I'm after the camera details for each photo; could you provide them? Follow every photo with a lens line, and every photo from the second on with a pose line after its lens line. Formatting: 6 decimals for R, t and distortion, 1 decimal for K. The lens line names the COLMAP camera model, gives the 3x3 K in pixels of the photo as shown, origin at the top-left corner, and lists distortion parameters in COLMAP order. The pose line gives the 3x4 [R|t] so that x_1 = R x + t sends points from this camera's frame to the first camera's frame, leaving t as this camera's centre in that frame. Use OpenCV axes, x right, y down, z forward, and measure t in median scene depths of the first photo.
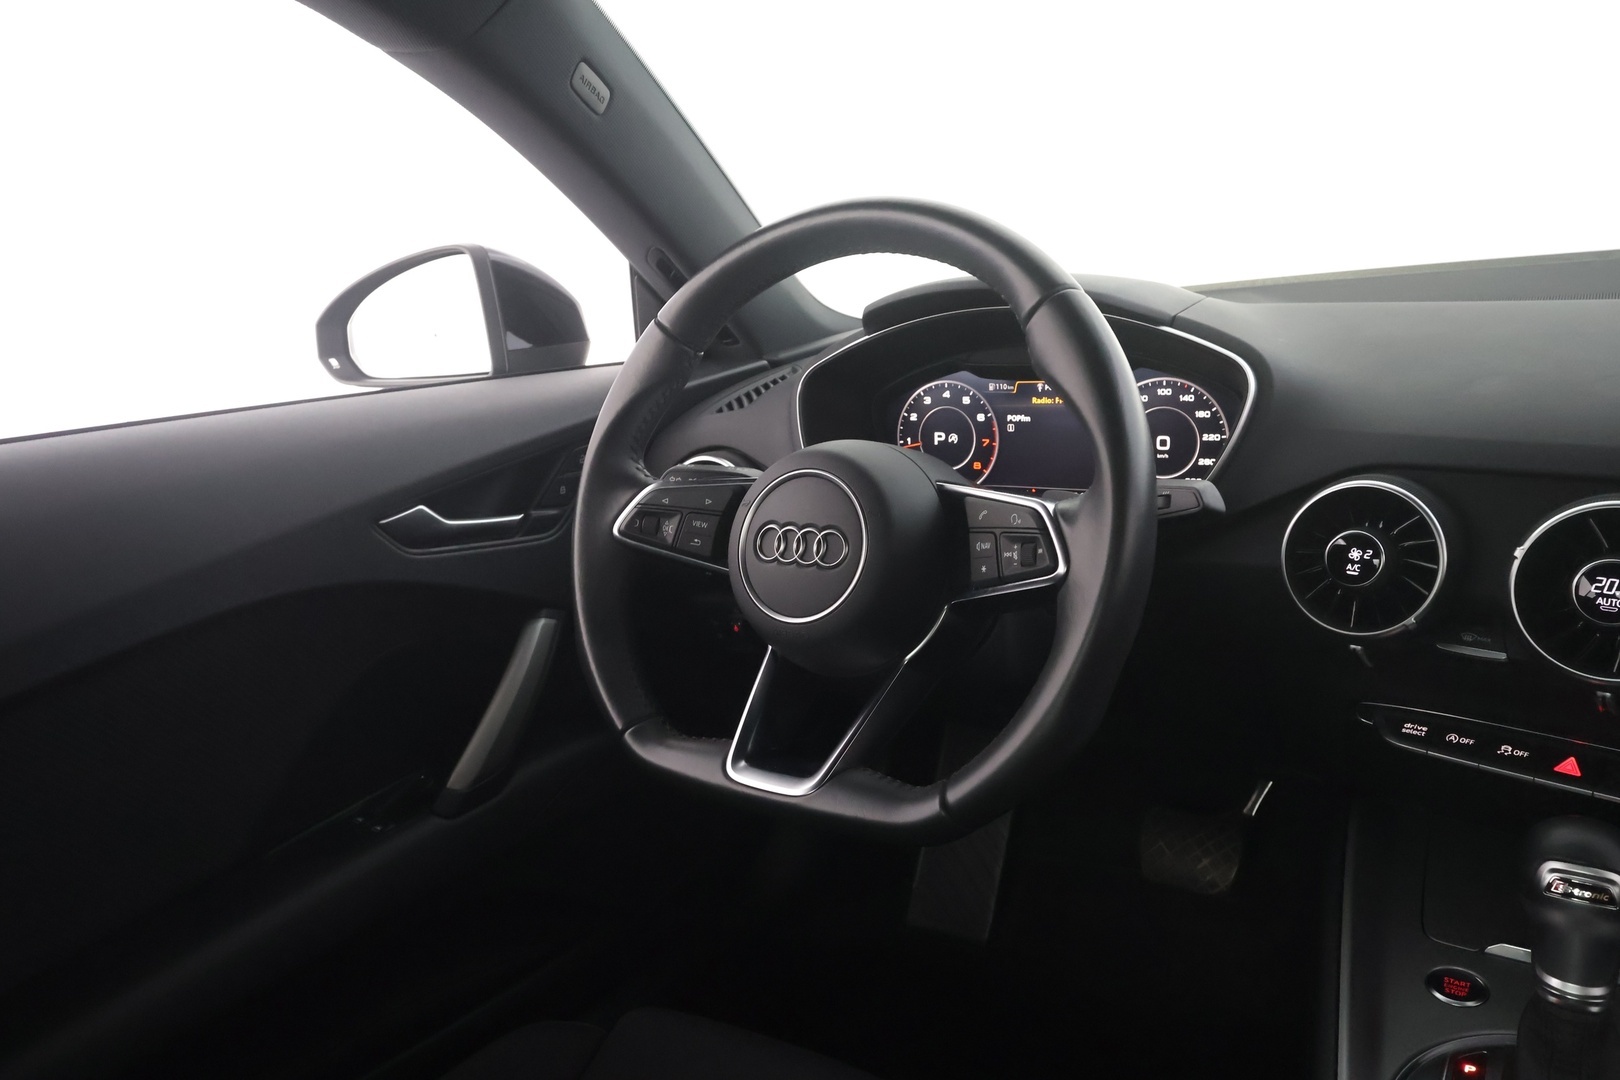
lens RADIAL K [[1100.1, 0, 812.8], [0, 1100.1, 533.4], [0, 0, 1]] dist [-0.009198, 0.011878]
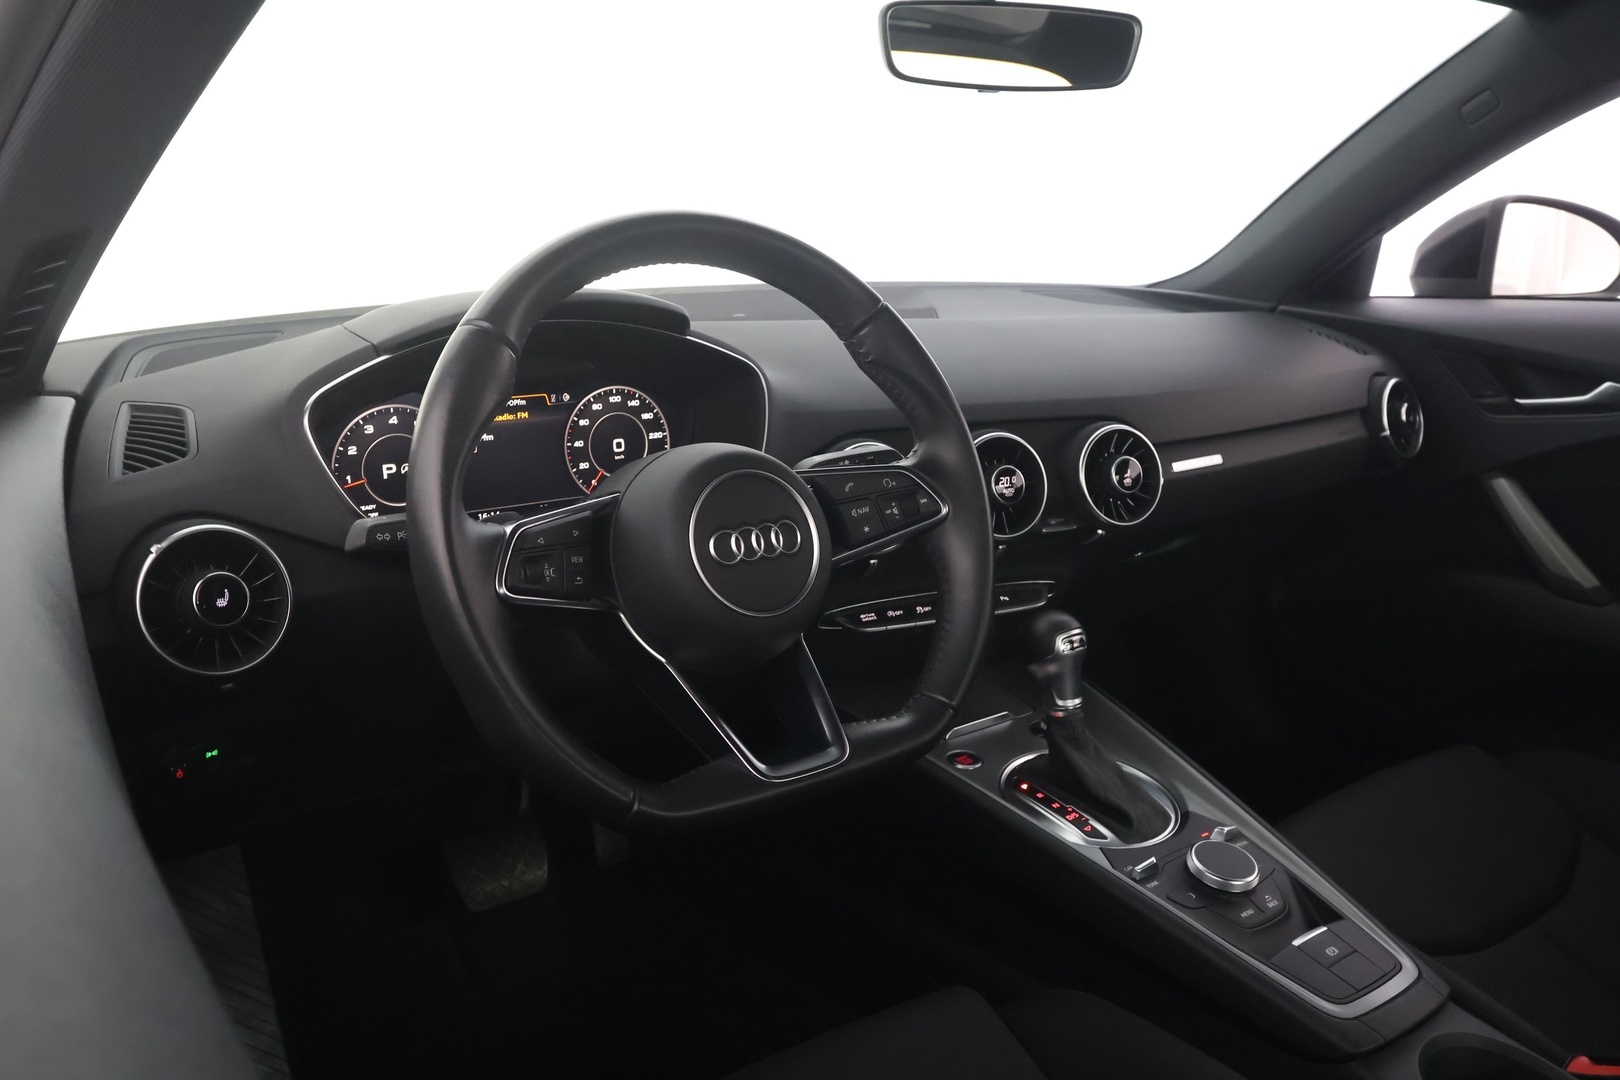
lens RADIAL K [[1264.9, 0, 811.4], [0, 1264.9, 542.7], [0, 0, 1]] dist [0.006818, -0.011719]
pose [[0.330033, -0.150350, 0.931919, -0.828179], [0.195138, 0.976777, 0.088480, -0.062835], [-0.923580, 0.152651, 0.351708, 0.399539]]
